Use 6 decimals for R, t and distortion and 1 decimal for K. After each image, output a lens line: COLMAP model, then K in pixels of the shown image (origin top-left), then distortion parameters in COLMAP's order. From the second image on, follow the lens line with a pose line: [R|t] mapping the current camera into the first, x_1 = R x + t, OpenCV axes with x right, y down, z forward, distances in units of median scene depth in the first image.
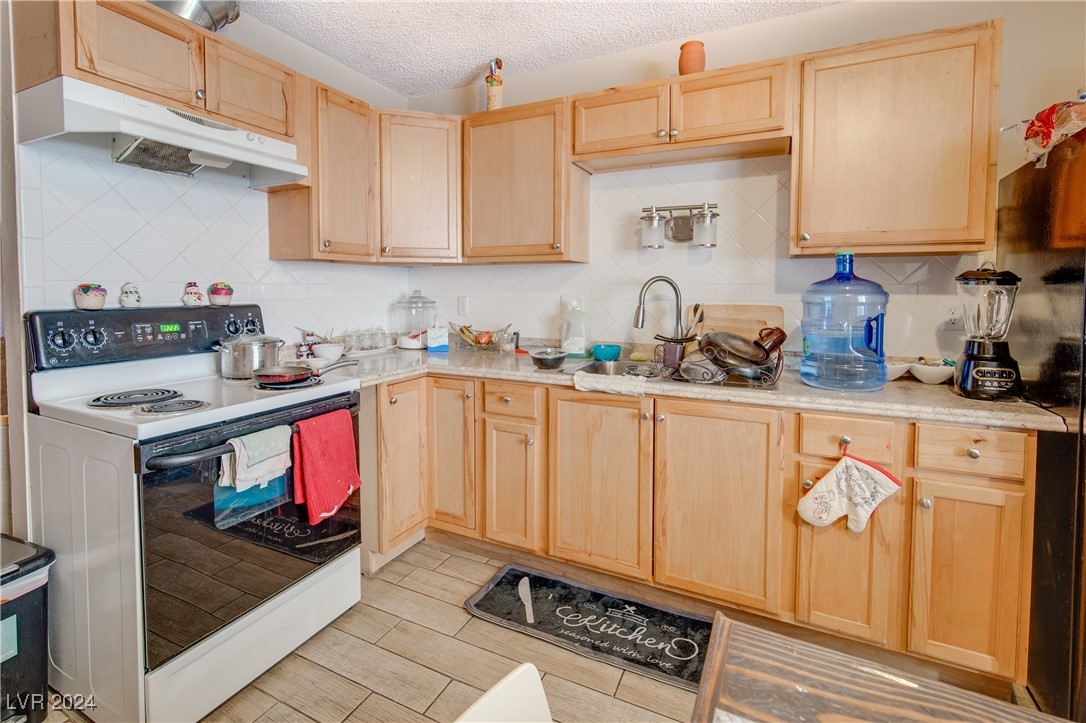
lens RADIAL K [[506.0, 0, 539.8], [0, 506.0, 307.7], [0, 0, 1]] dist [-0.001284, -0.000519]
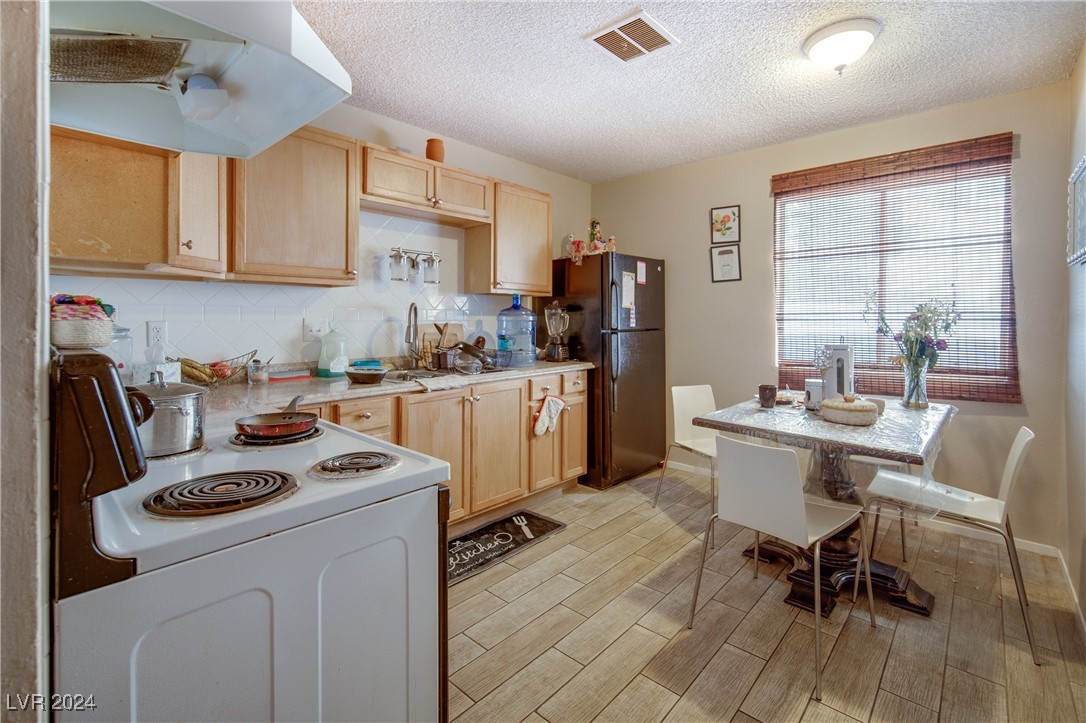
lens RADIAL K [[480.5, 0, 541.7], [0, 480.5, 317.3], [0, 0, 1]] dist [-0.000631, -0.000023]
pose [[0.285688, -0.003562, 0.958316, -1.091289], [0.029437, 0.999554, -0.005061, -0.010334], [-0.957870, 0.029656, 0.285665, 0.413090]]
